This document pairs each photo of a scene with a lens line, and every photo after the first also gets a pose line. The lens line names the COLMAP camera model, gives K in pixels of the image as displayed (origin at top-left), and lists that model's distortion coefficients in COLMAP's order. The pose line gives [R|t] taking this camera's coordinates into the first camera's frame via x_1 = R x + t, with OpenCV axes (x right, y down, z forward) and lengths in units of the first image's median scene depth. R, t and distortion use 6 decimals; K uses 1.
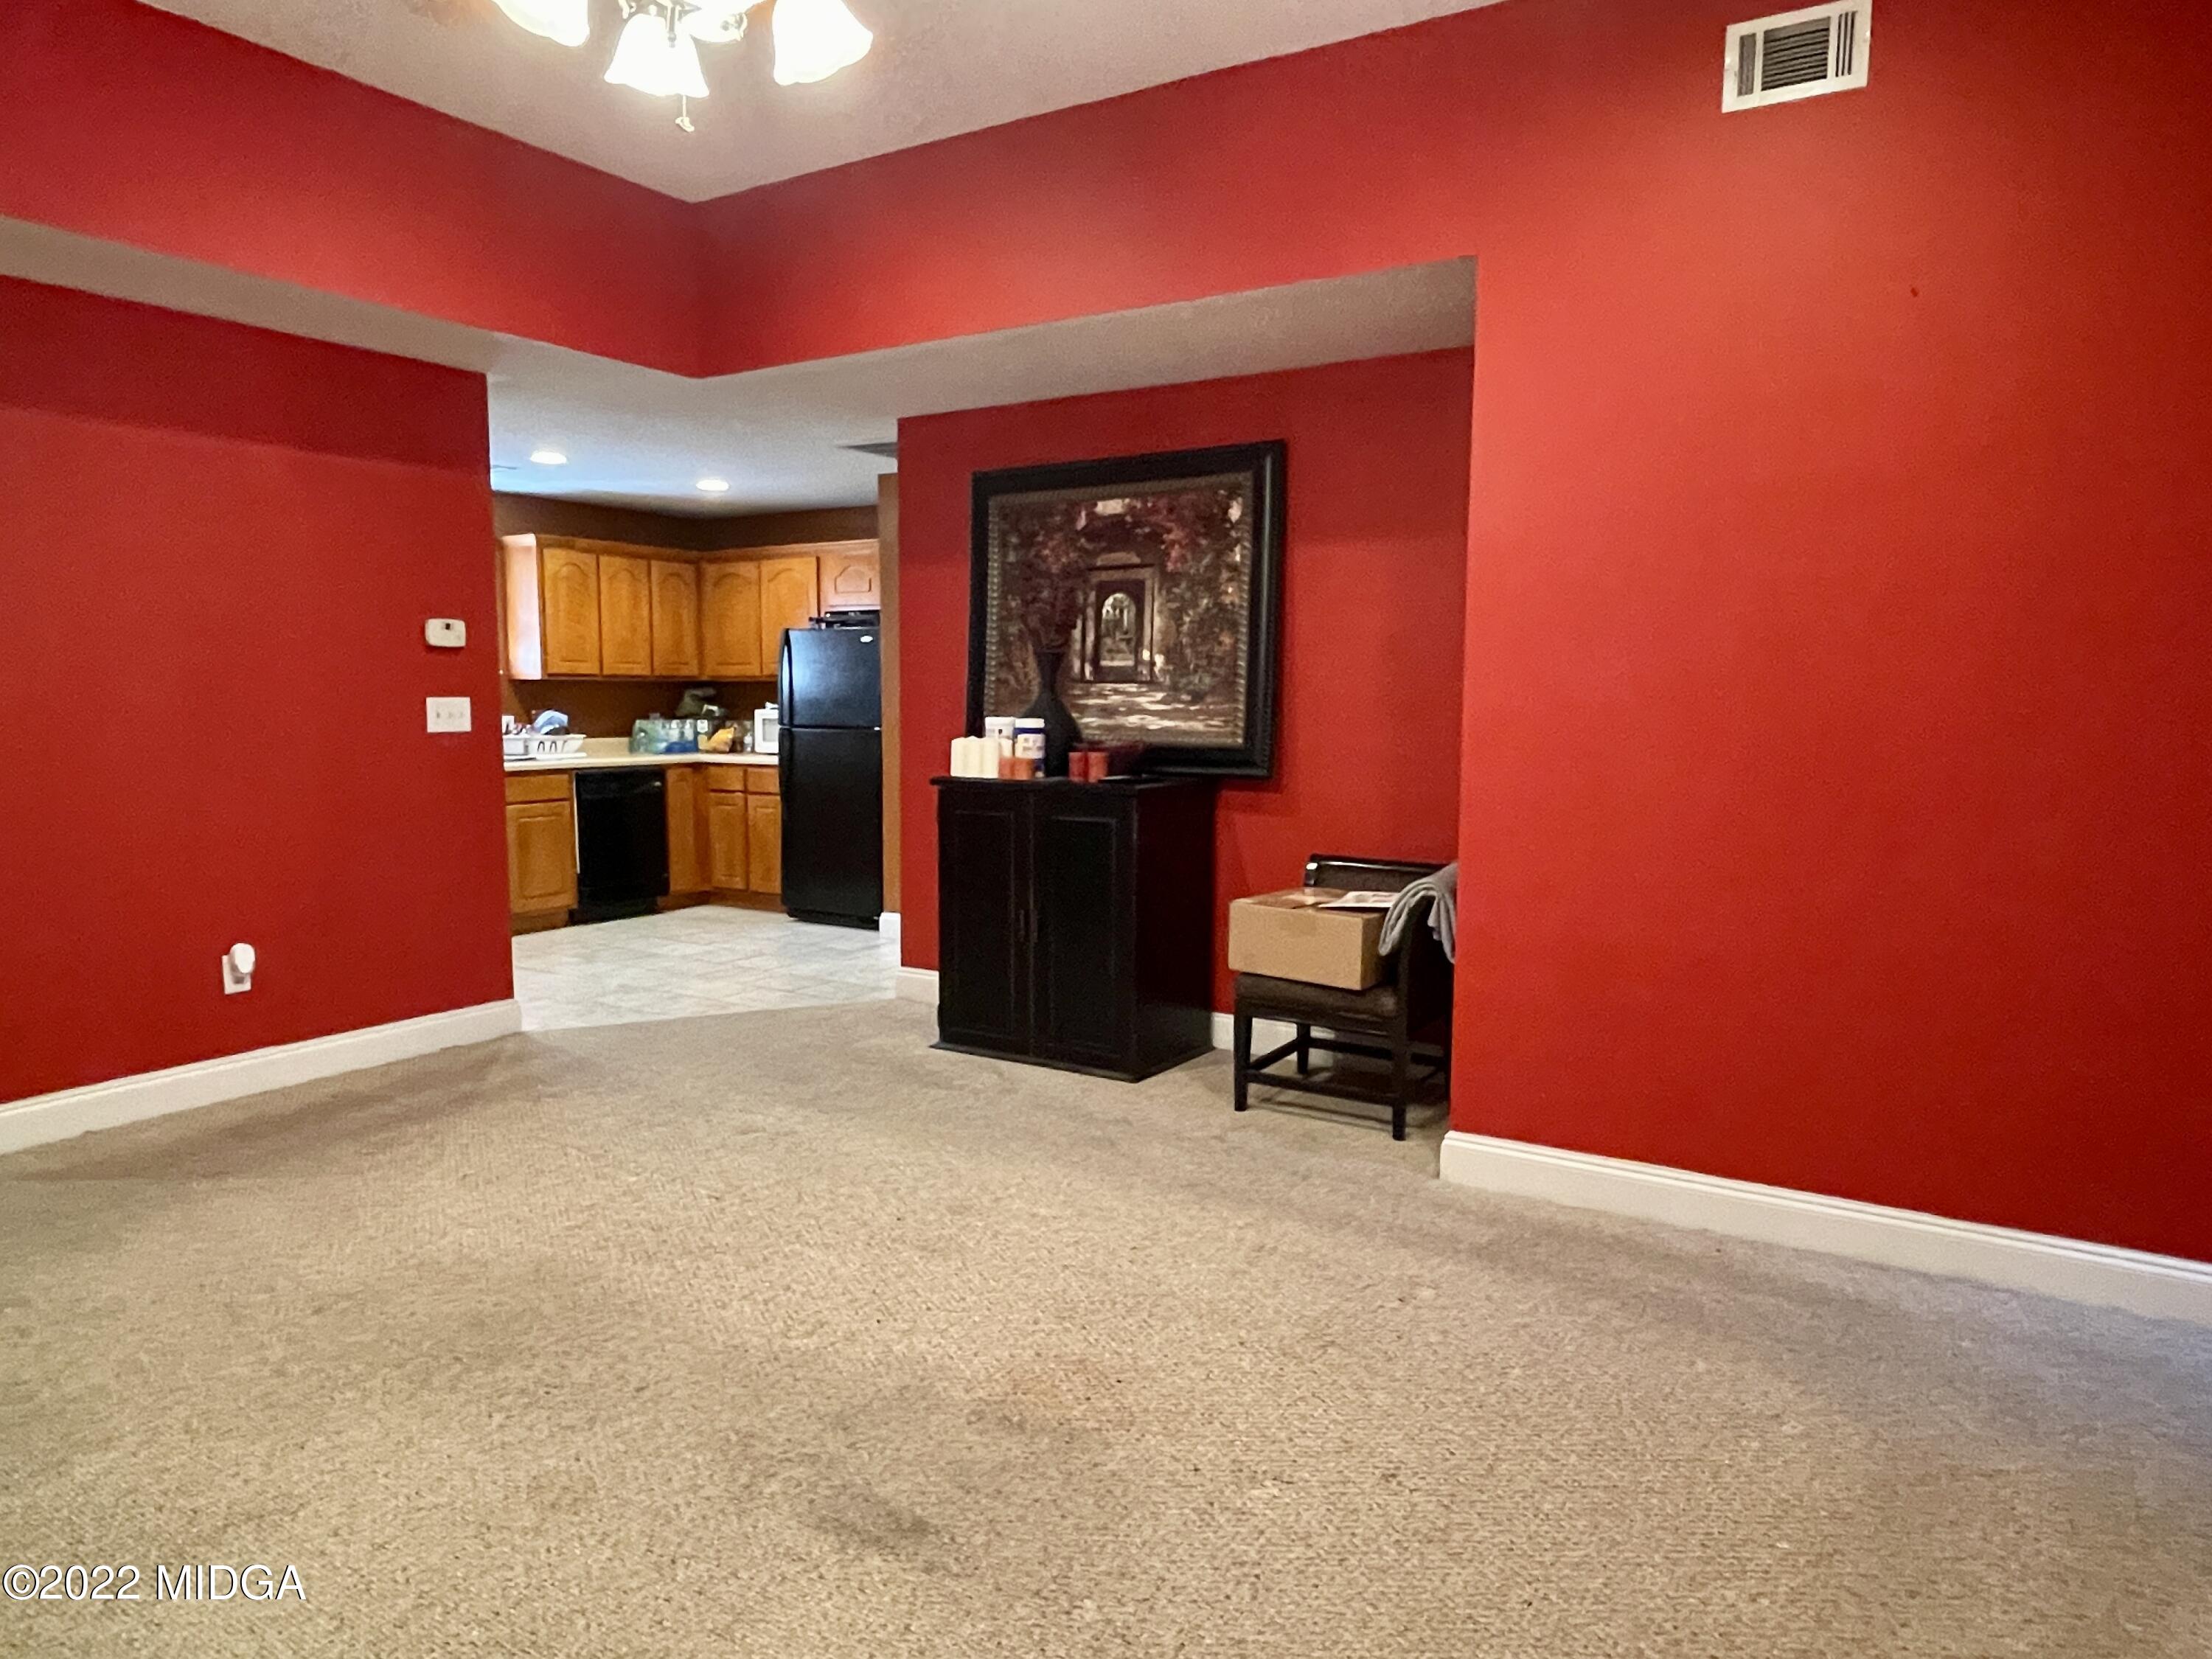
lens RADIAL K [[1419.7, 0, 1106.0], [0, 1419.7, 829.5], [0, 0, 1]] dist [-0.001449, -0.000298]
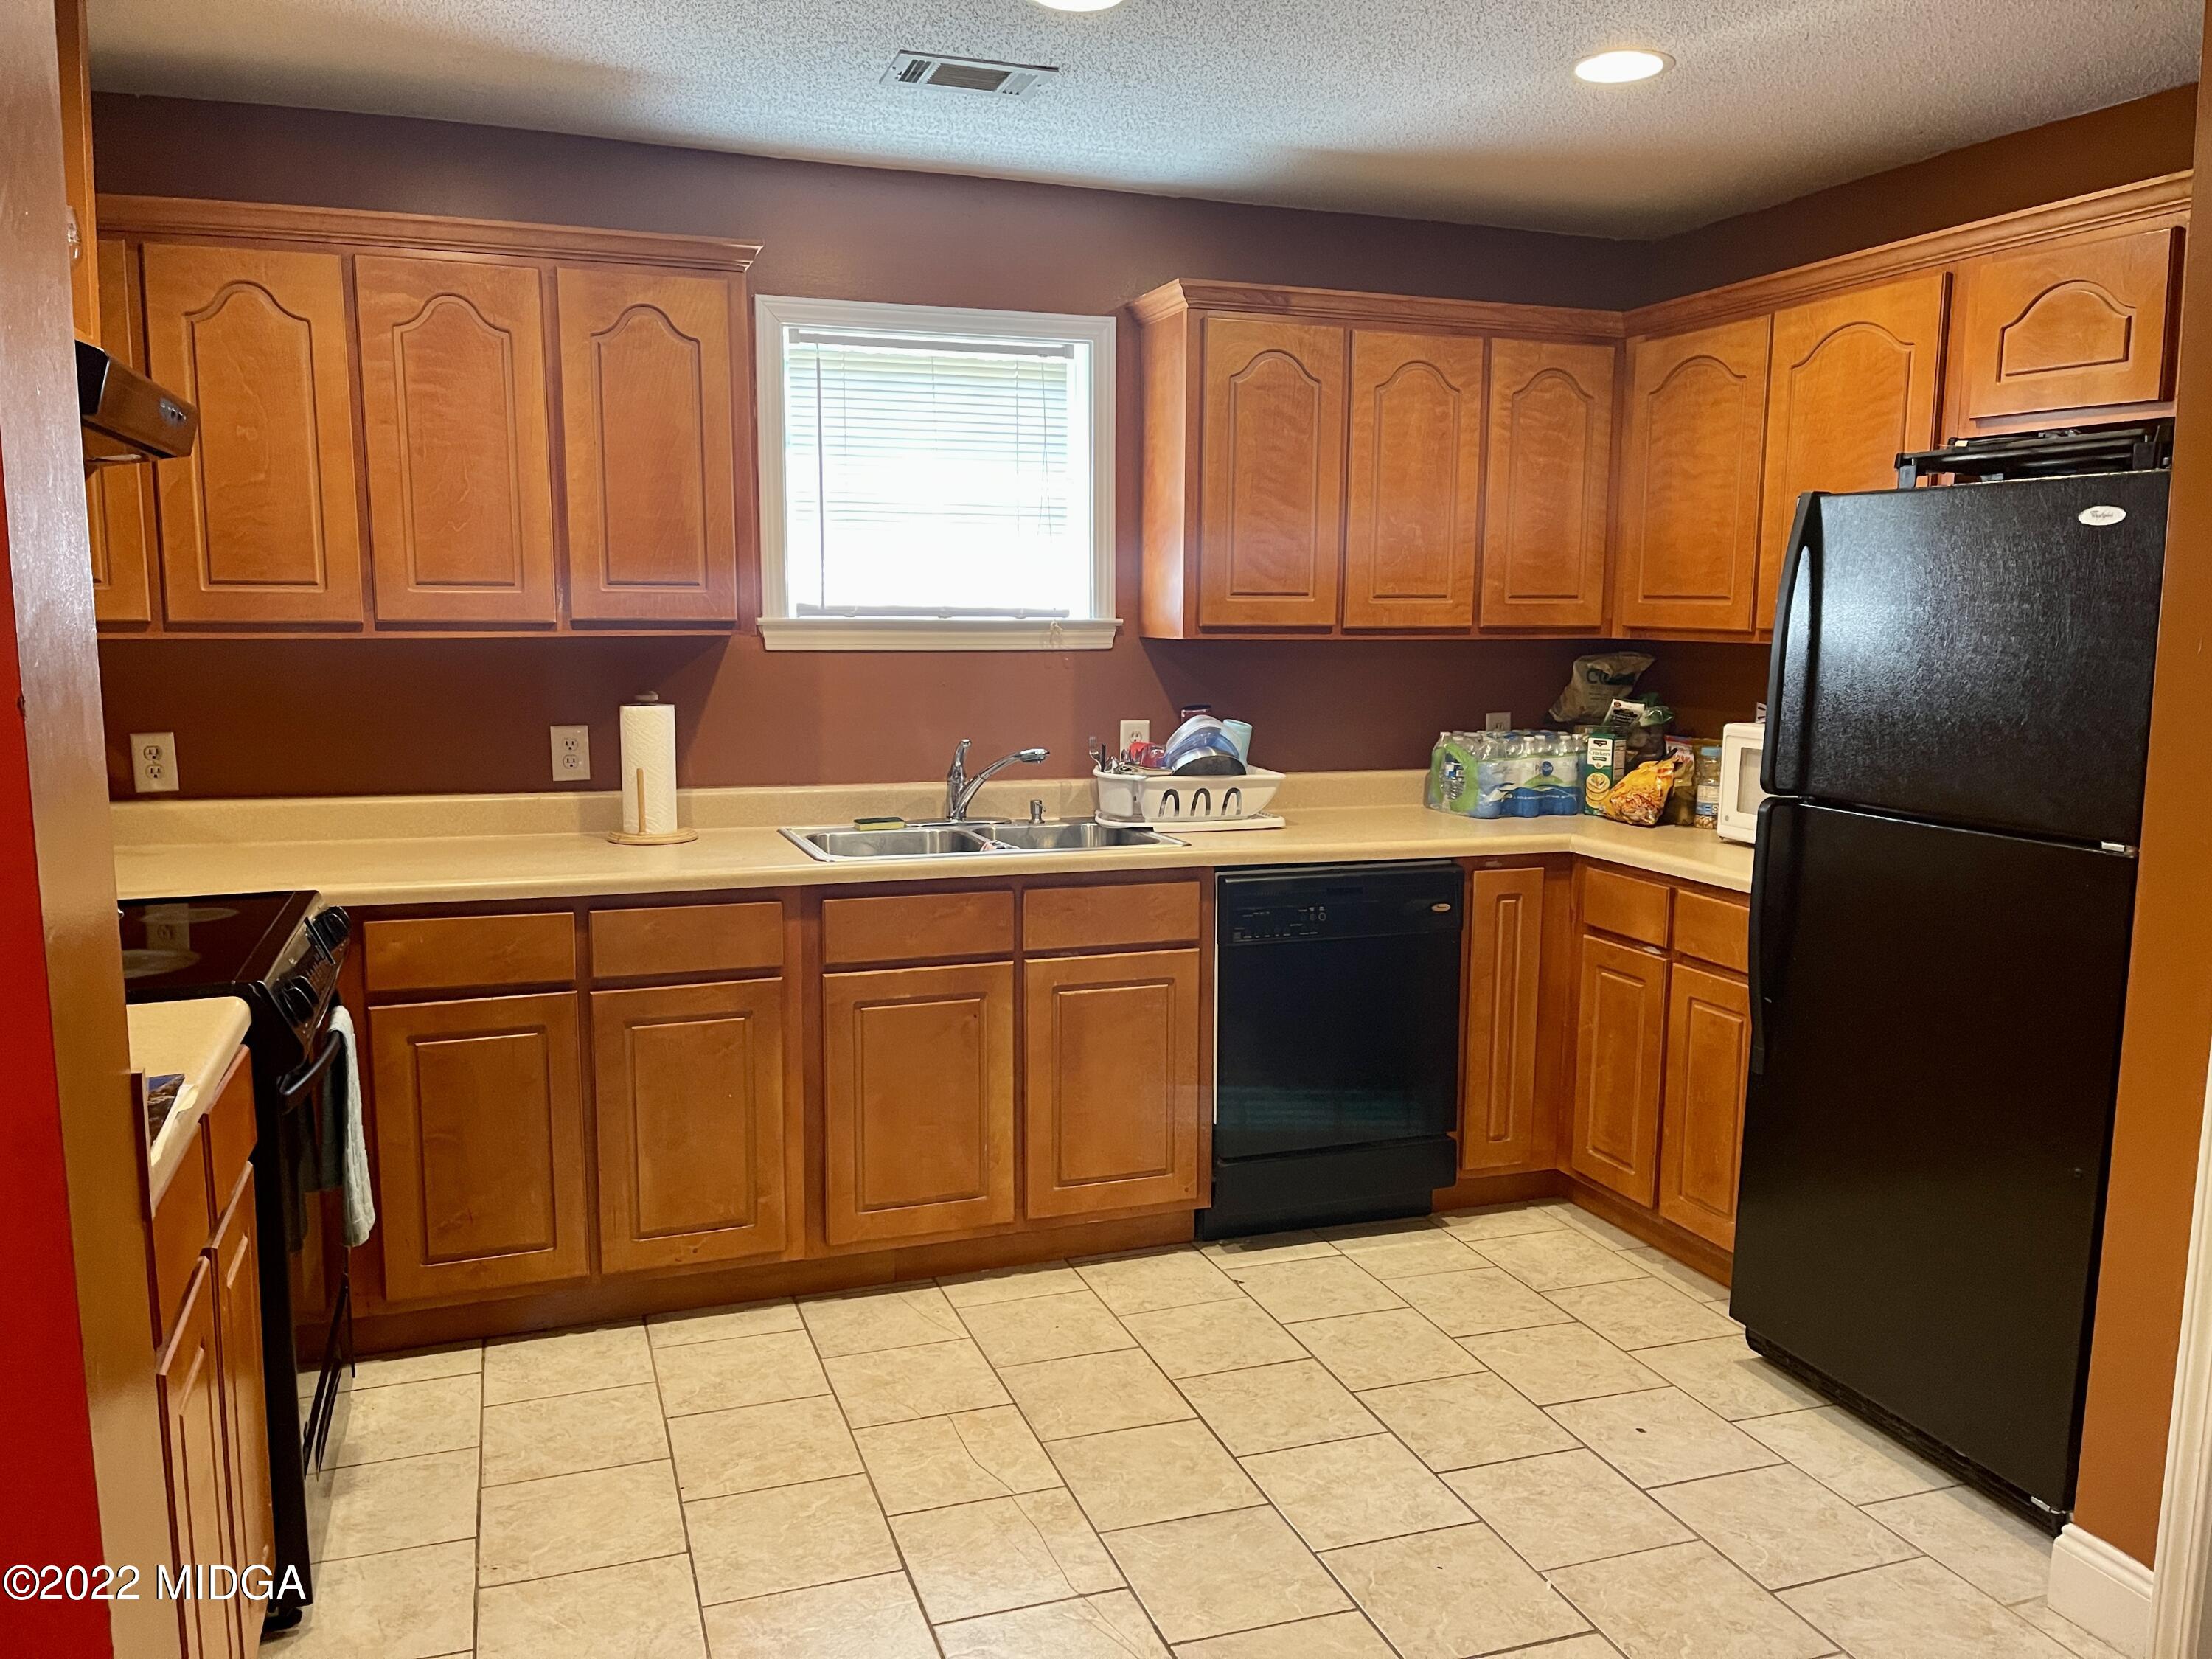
lens RADIAL K [[1692.1, 0, 1101.5], [0, 1692.1, 865.5], [0, 0, 1]] dist [0.003473, -0.003964]
pose [[0.782515, 0.093367, -0.615592, -0.100916], [-0.064011, 0.995518, 0.069621, -0.068753], [0.619333, -0.015075, 0.784984, 0.562795]]
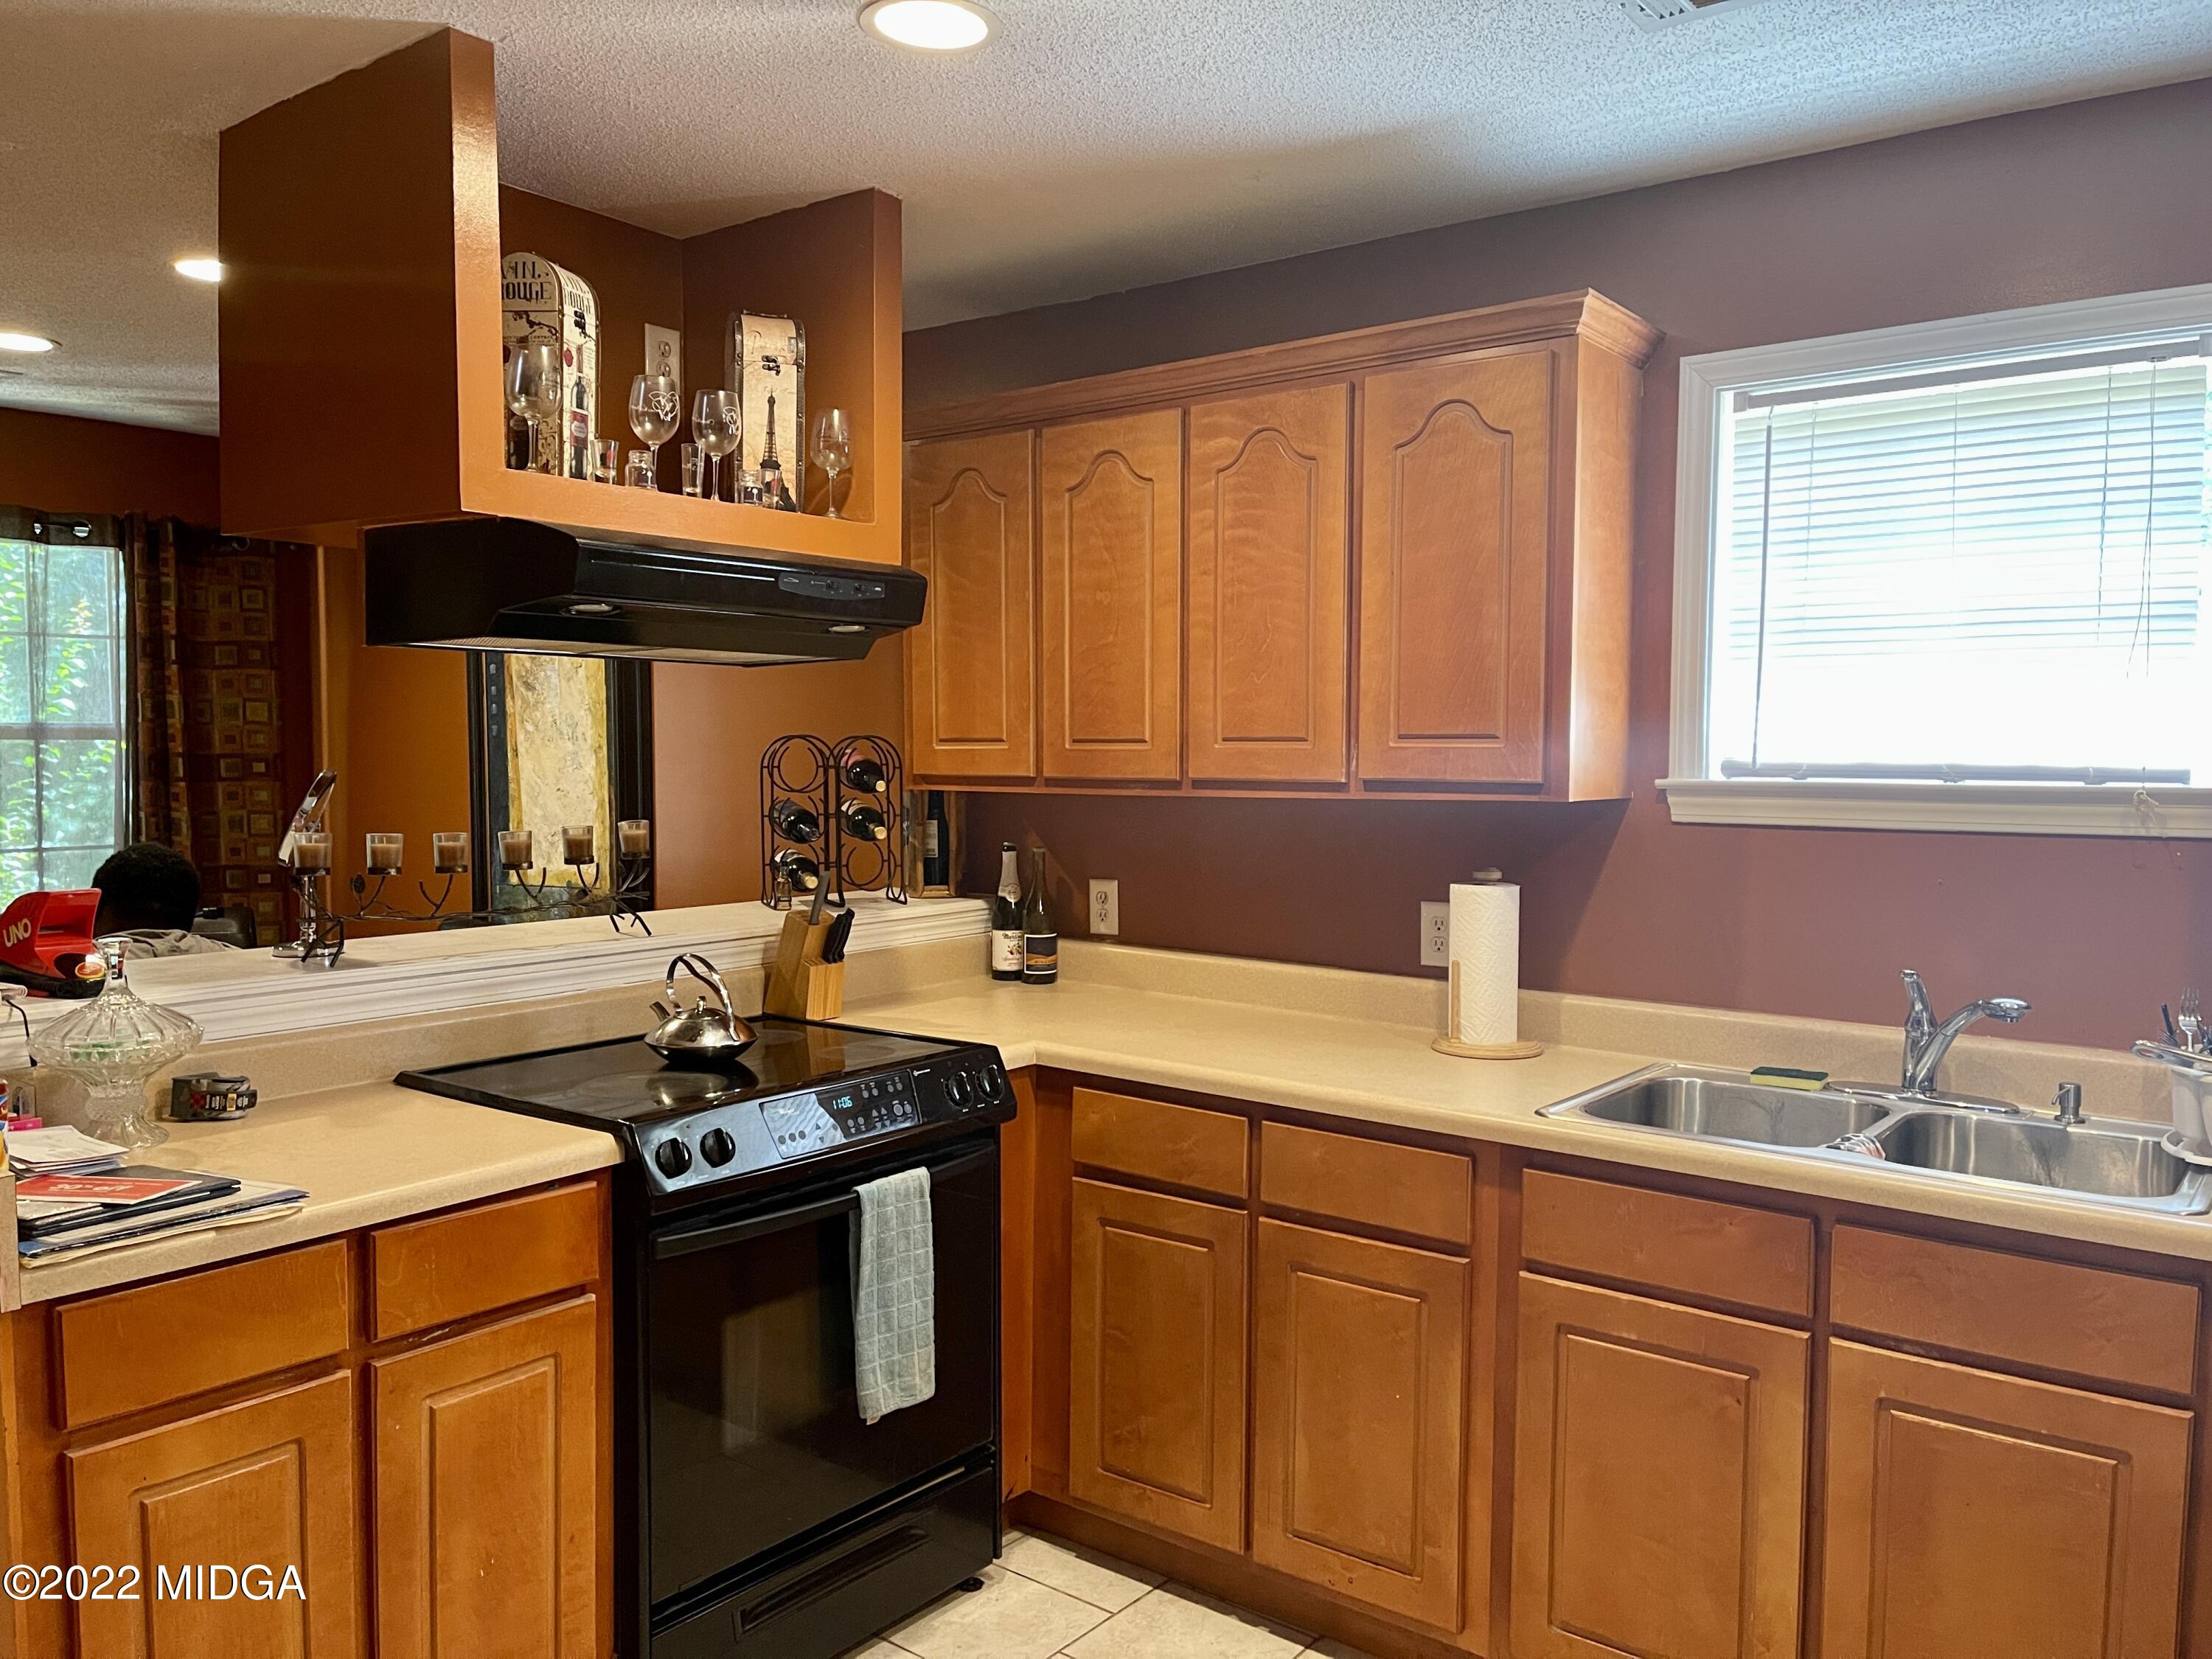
lens RADIAL K [[1608.3, 0, 1106.7], [0, 1608.3, 864.2], [0, 0, 1]] dist [0.067721, -0.087045]
pose [[-0.098699, 0.063235, -0.993106, -0.121059], [-0.105342, 0.991707, 0.073615, -0.094263], [0.989526, 0.111882, -0.091219, 0.798808]]
